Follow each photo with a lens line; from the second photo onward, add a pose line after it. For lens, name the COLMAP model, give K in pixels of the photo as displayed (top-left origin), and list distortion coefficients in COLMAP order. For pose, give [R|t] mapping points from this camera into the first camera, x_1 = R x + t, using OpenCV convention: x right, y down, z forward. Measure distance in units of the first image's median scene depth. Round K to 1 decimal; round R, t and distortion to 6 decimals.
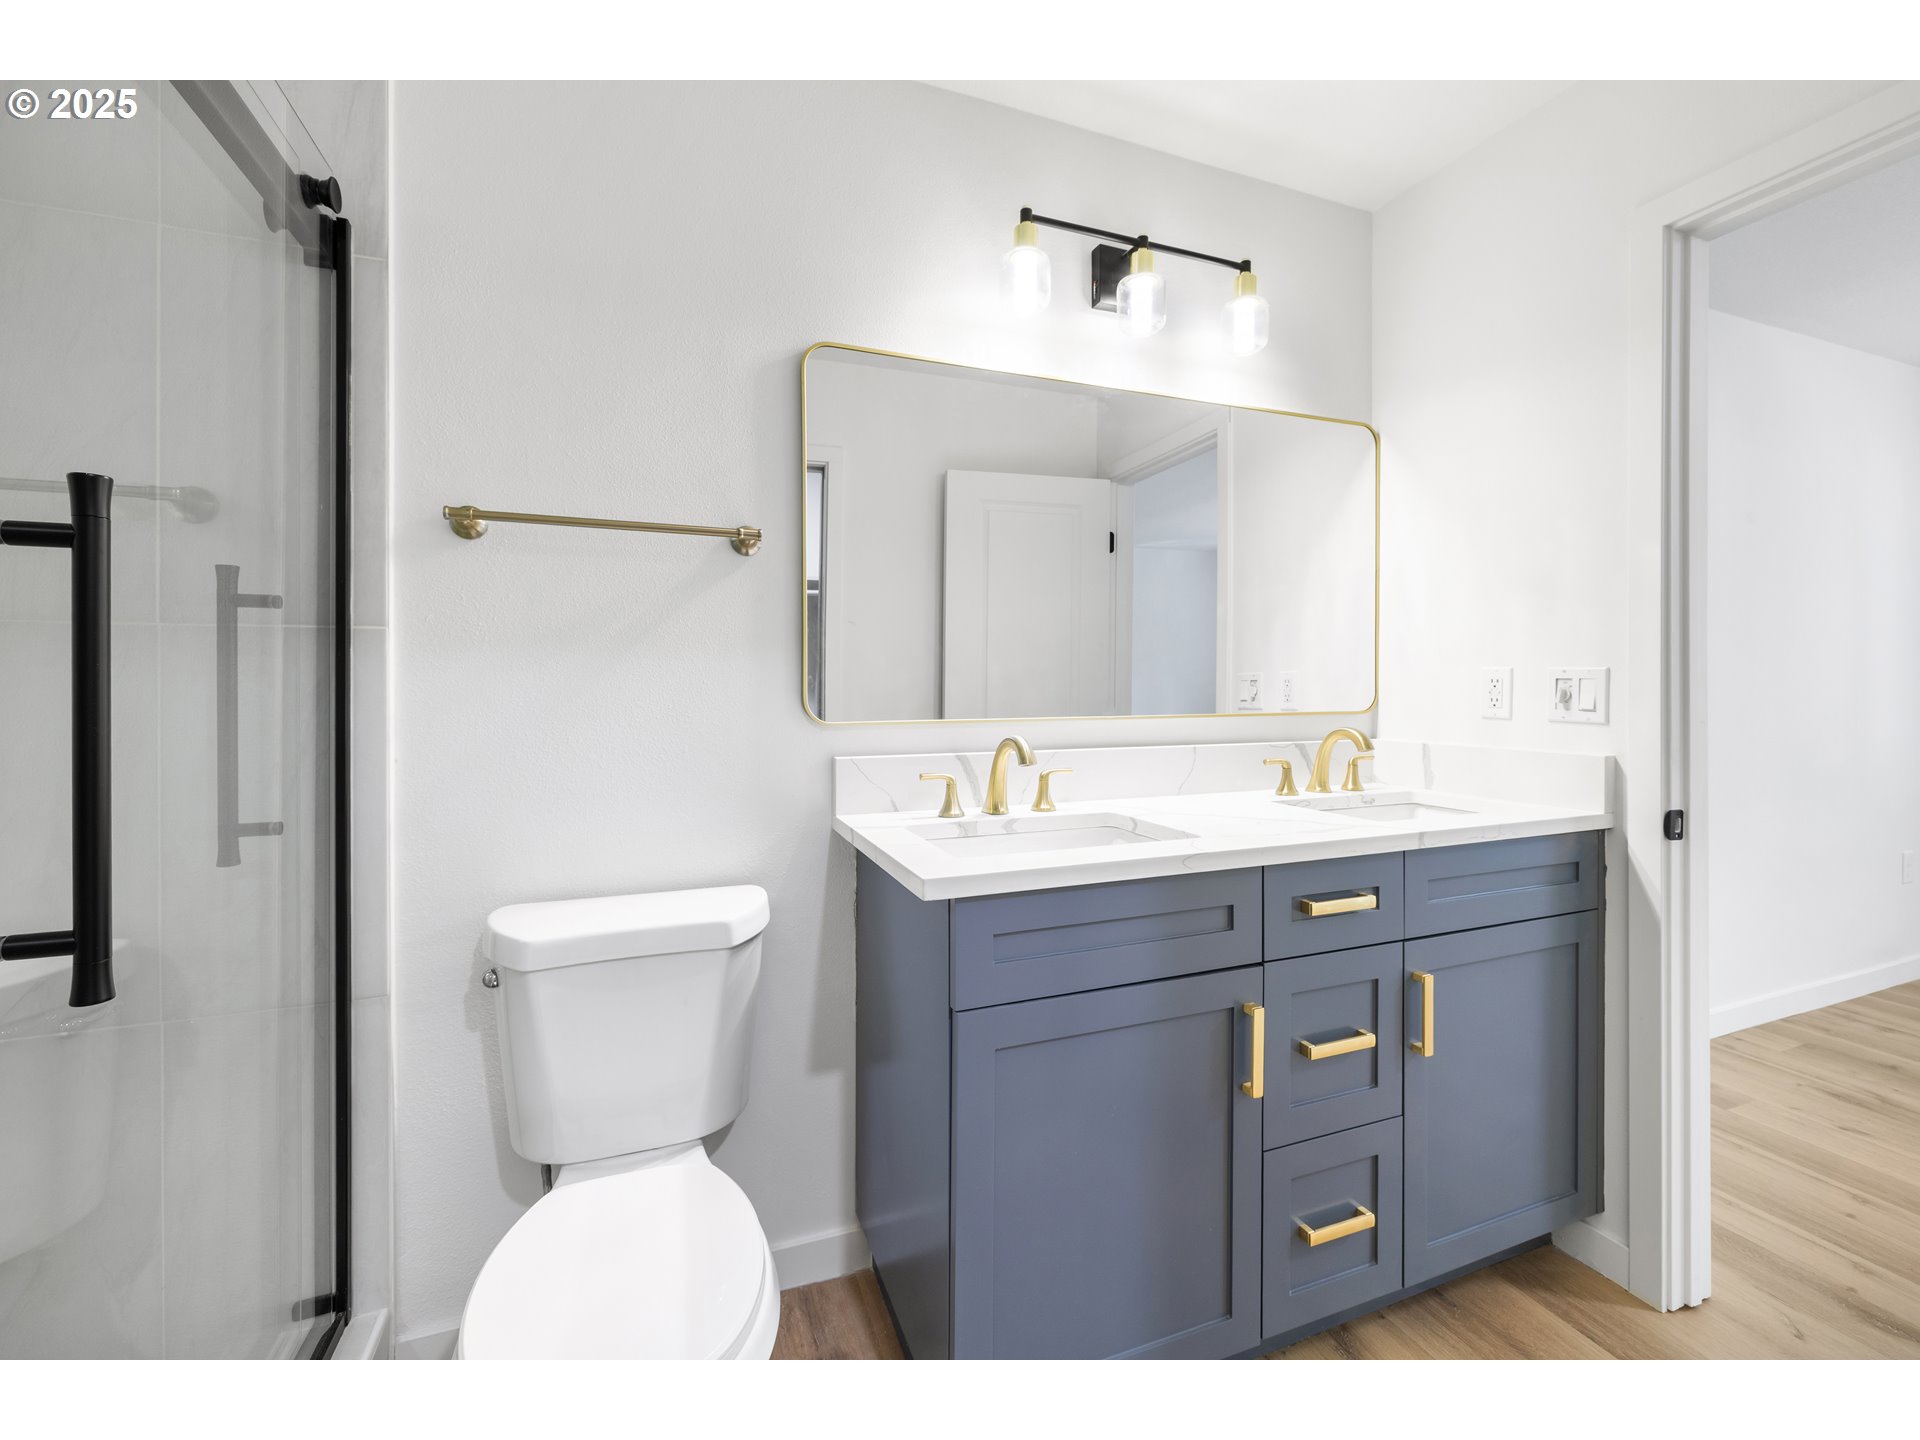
lens RADIAL K [[809.9, 0, 974.0], [0, 809.9, 720.2], [0, 0, 1]] dist [-0.004368, -0.000136]
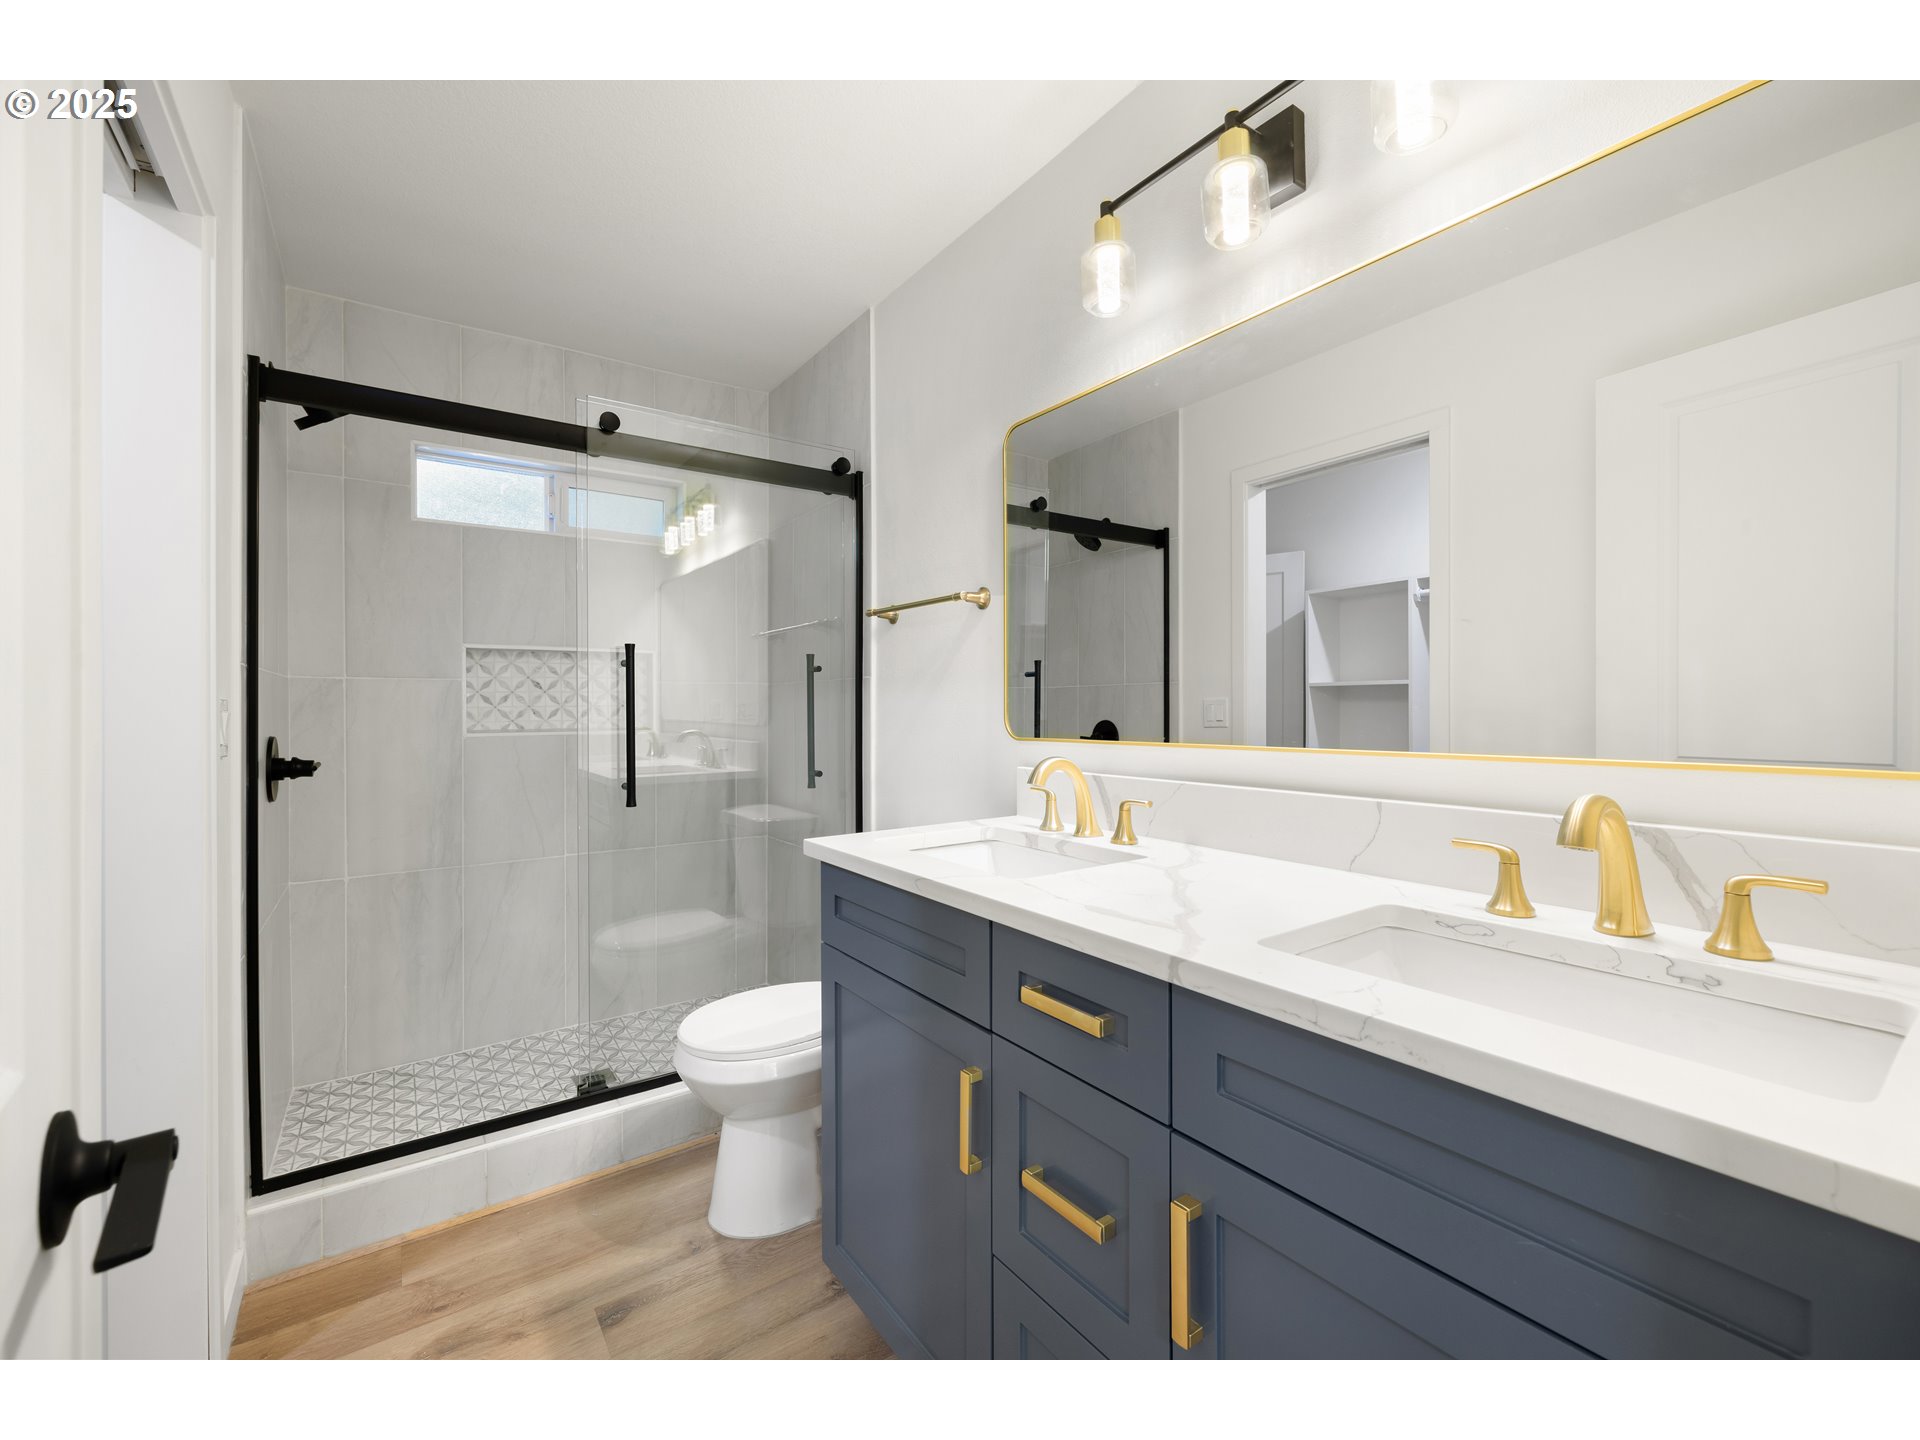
lens RADIAL K [[809.9, 0, 974.0], [0, 809.9, 720.2], [0, 0, 1]] dist [-0.004368, -0.000136]
pose [[0.245174, 0.013616, -0.969383, 1.144341], [-0.048918, 0.998801, 0.001656, -0.027810], [0.968244, 0.047014, 0.245546, 0.741631]]
